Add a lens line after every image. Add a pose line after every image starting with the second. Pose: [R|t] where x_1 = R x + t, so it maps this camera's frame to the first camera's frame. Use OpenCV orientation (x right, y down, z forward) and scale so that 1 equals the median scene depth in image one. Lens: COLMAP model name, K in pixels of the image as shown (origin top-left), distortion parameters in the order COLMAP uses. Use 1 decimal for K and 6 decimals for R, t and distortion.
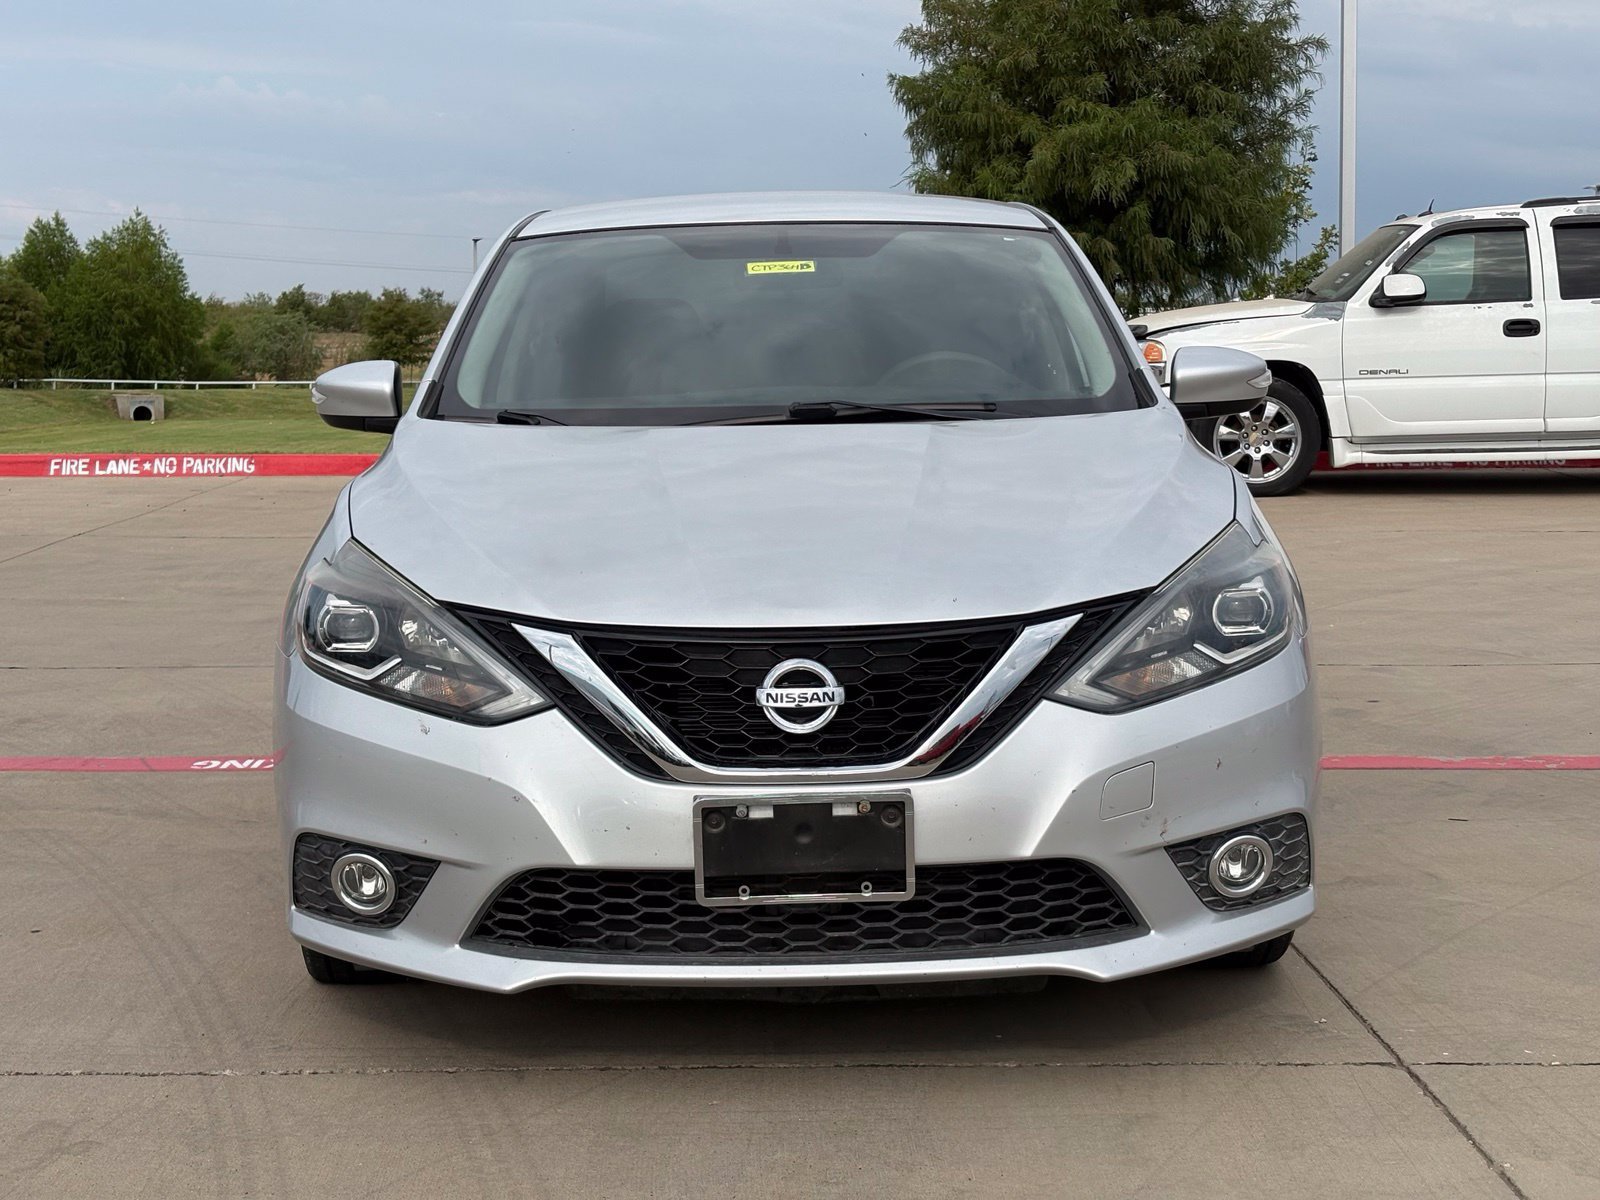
lens RADIAL K [[2386.3, 0, 800.0], [0, 2386.3, 600.0], [0, 0, 1]] dist [0.237040, -0.897905]
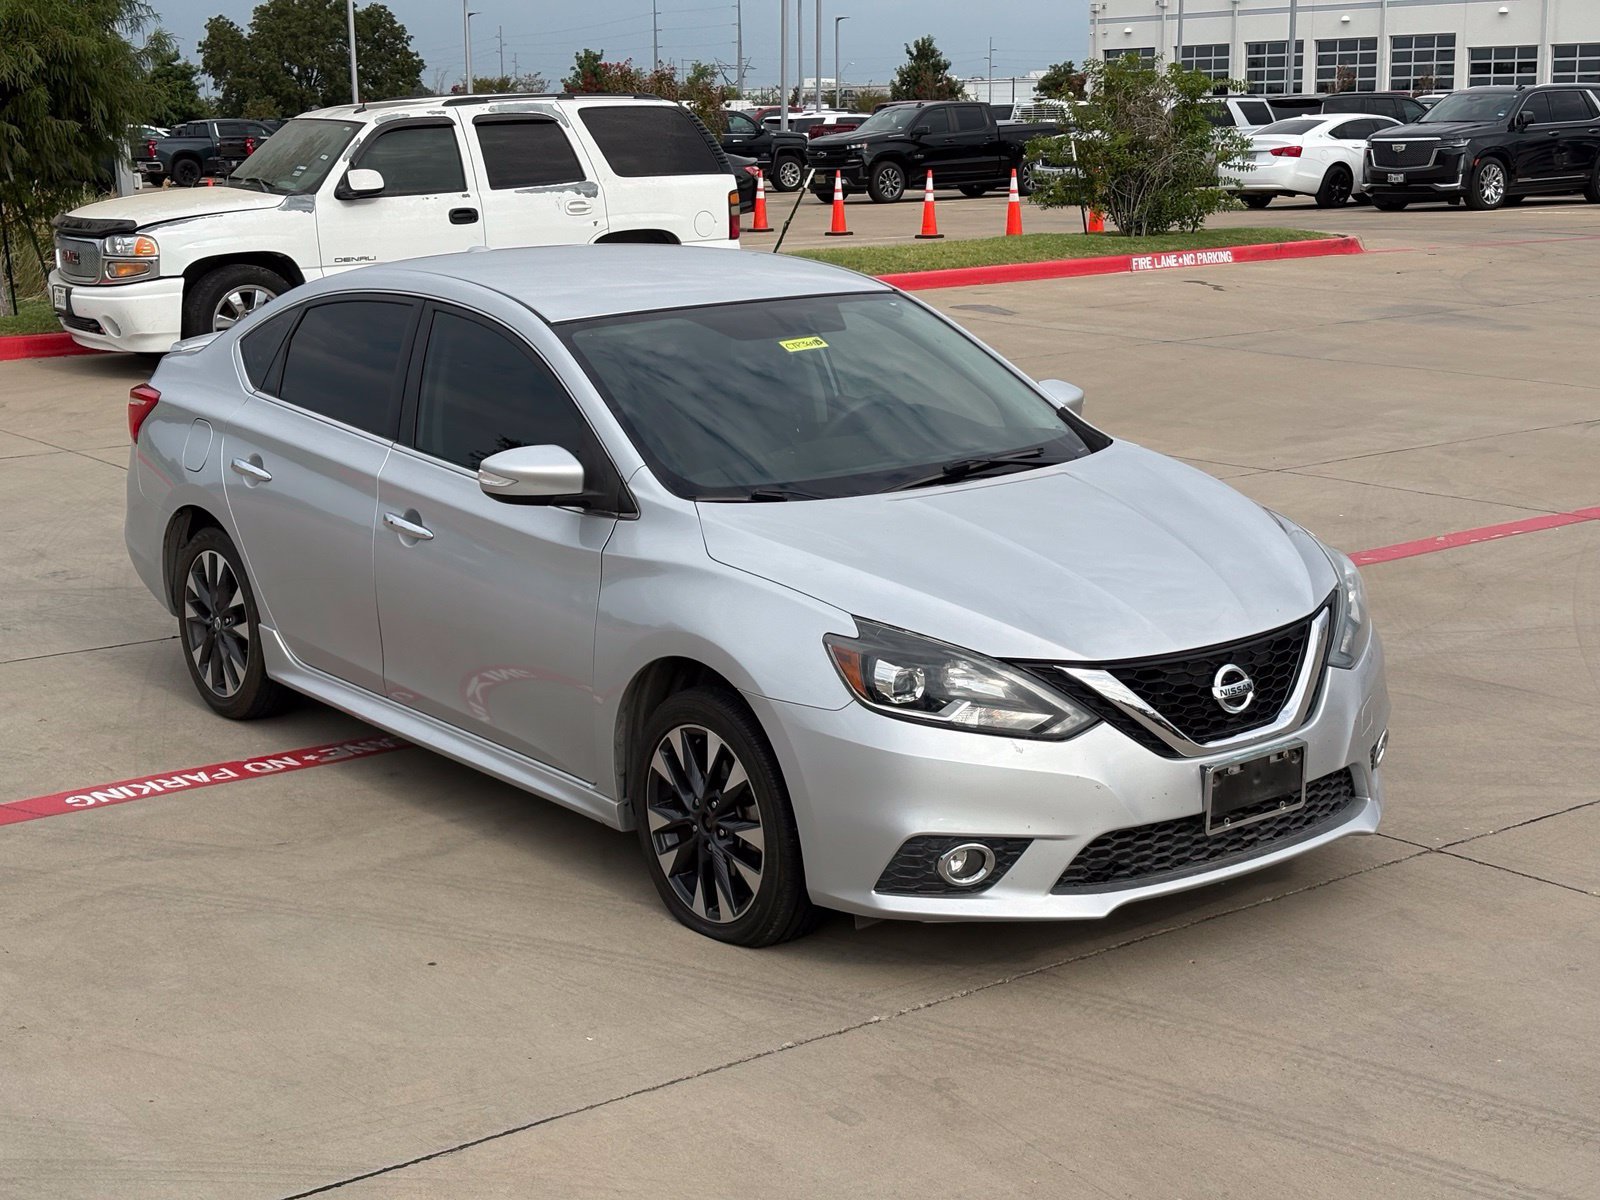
lens RADIAL K [[2386.3, 0, 800.0], [0, 2386.3, 600.0], [0, 0, 1]] dist [0.237040, -0.897905]
pose [[0.802229, -0.131140, 0.582435, -1.075881], [0.079342, 0.990342, 0.113700, -0.205655], [-0.591720, -0.045002, 0.804886, -0.060316]]
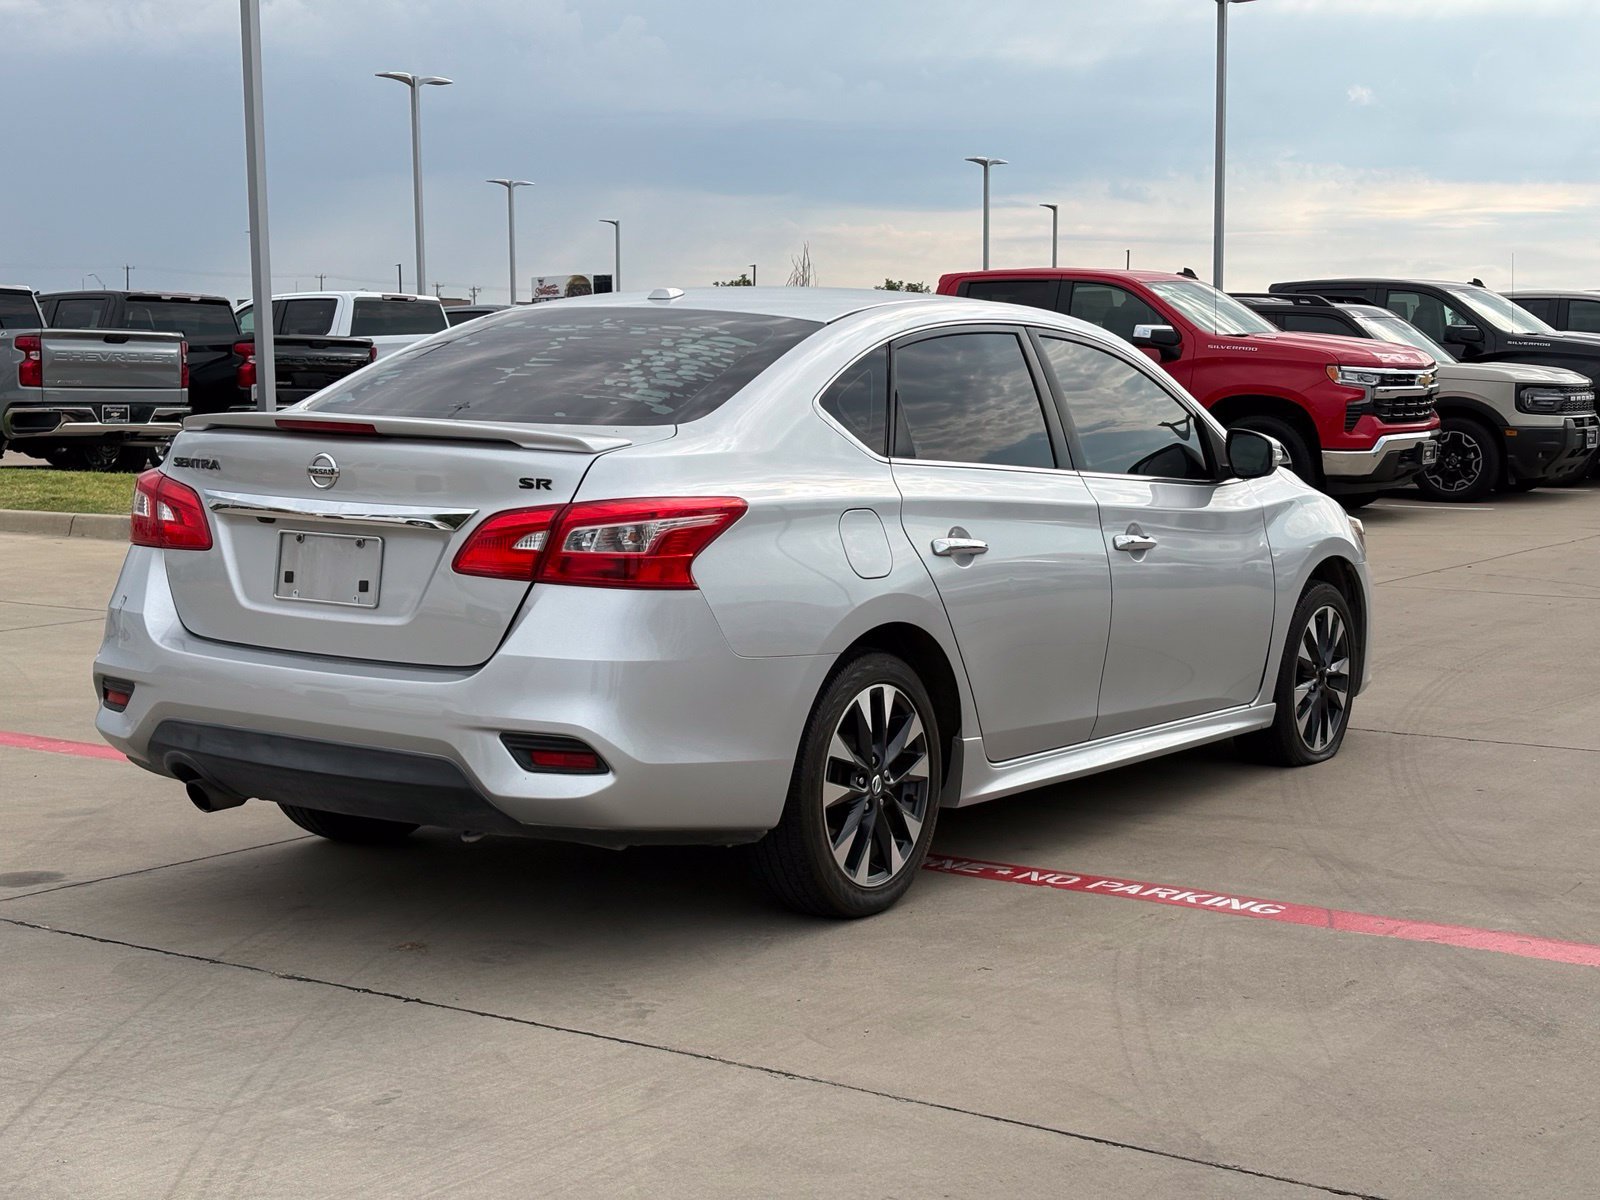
lens RADIAL K [[2386.3, 0, 800.0], [0, 2386.3, 600.0], [0, 0, 1]] dist [0.237040, -0.897905]
pose [[-0.823575, -0.058200, 0.564213, -1.074362], [0.058431, 0.980724, 0.186455, -0.392636], [-0.564189, 0.186527, -0.804300, 3.220601]]
